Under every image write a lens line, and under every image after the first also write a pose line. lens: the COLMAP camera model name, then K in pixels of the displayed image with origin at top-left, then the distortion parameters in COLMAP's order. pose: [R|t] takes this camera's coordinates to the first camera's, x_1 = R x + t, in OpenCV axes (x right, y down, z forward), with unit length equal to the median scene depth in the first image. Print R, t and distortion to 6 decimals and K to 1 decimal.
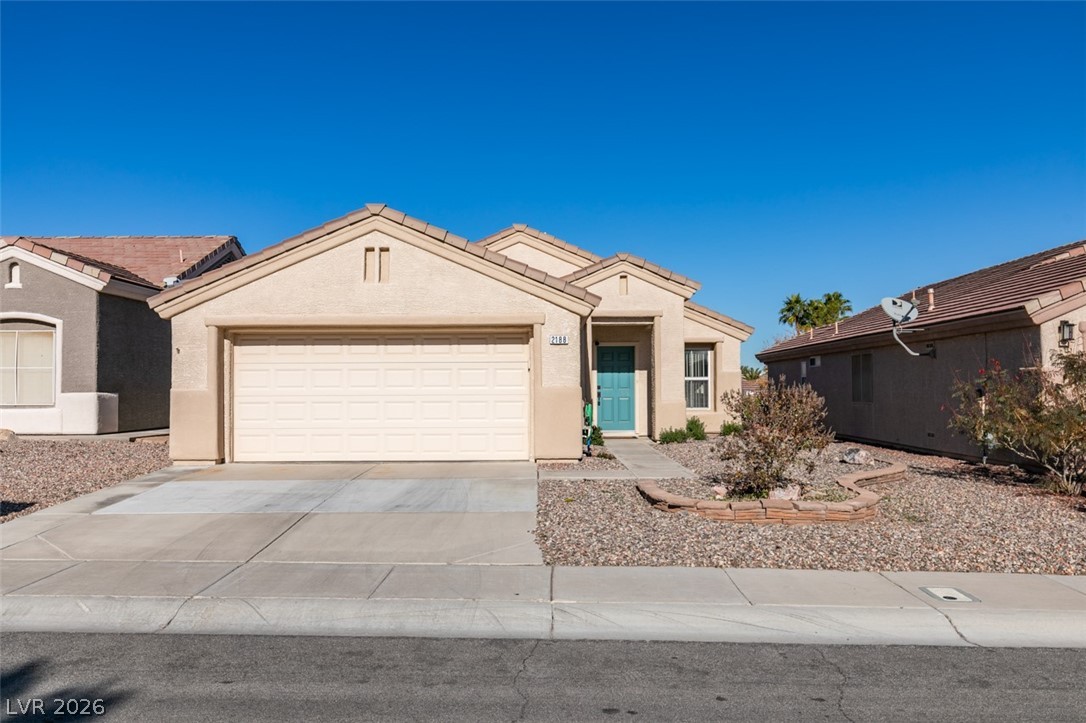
lens RADIAL K [[751.1, 0, 543.0], [0, 751.1, 361.5], [0, 0, 1]] dist [0.003394, 0.000217]
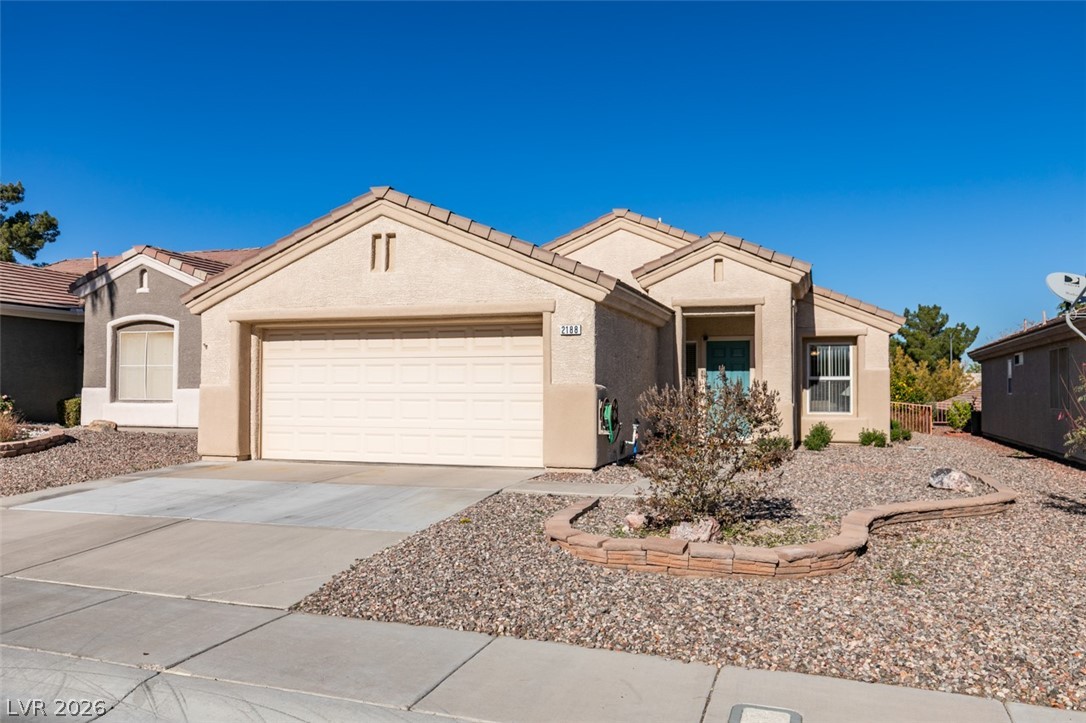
lens RADIAL K [[751.1, 0, 543.0], [0, 751.1, 361.5], [0, 0, 1]] dist [0.003394, 0.000217]
pose [[0.961990, -0.002736, -0.273070, 0.221039], [0.002261, 0.999995, -0.002056, 0.008822], [0.273074, 0.001361, 0.961992, 0.156692]]
